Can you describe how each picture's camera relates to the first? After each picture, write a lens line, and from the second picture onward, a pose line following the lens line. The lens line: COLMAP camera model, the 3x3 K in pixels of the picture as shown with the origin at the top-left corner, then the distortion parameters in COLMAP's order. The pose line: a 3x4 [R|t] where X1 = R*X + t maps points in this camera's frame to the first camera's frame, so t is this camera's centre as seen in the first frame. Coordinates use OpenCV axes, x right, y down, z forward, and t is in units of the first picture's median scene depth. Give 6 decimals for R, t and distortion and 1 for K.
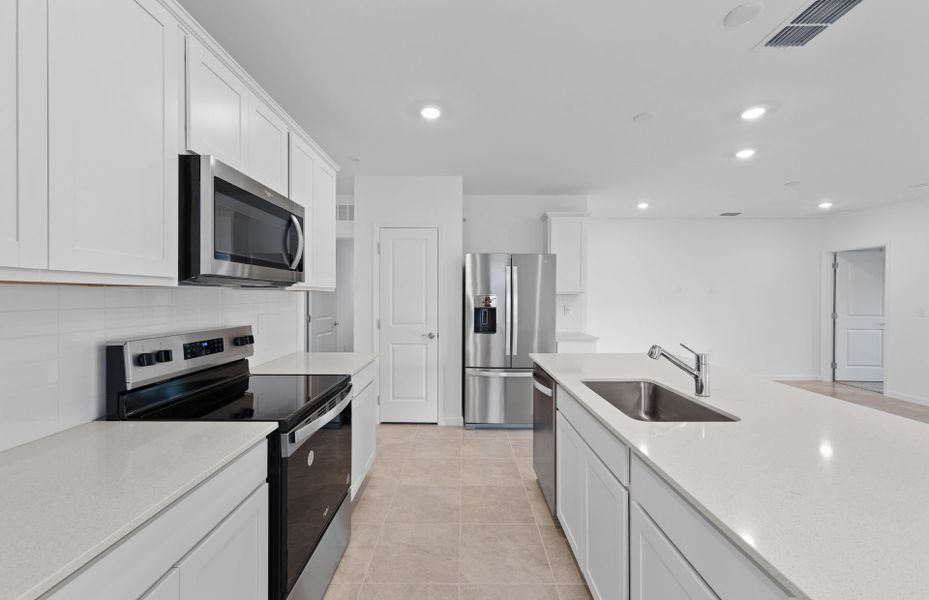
lens RADIAL K [[373.9, 0, 463.6], [0, 373.9, 295.7], [0, 0, 1]] dist [0.002205, 0.000462]
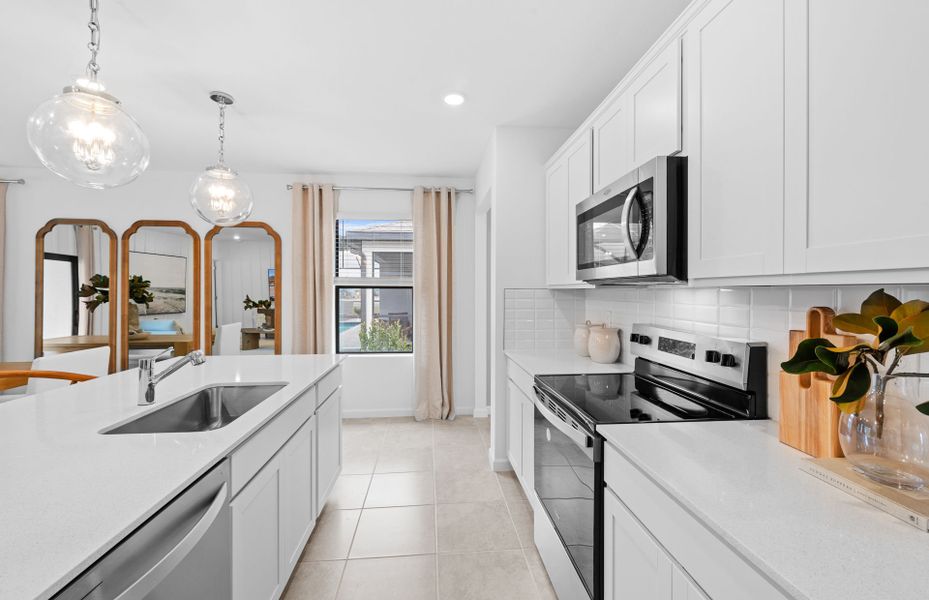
lens RADIAL K [[373.9, 0, 465.8], [0, 373.9, 292.3], [0, 0, 1]] dist [0.002205, 0.000462]
pose [[-0.995673, -0.008757, -0.092511, -0.033442], [-0.009374, 0.999937, 0.006239, -0.010191], [0.092451, 0.007079, -0.995692, 2.038216]]
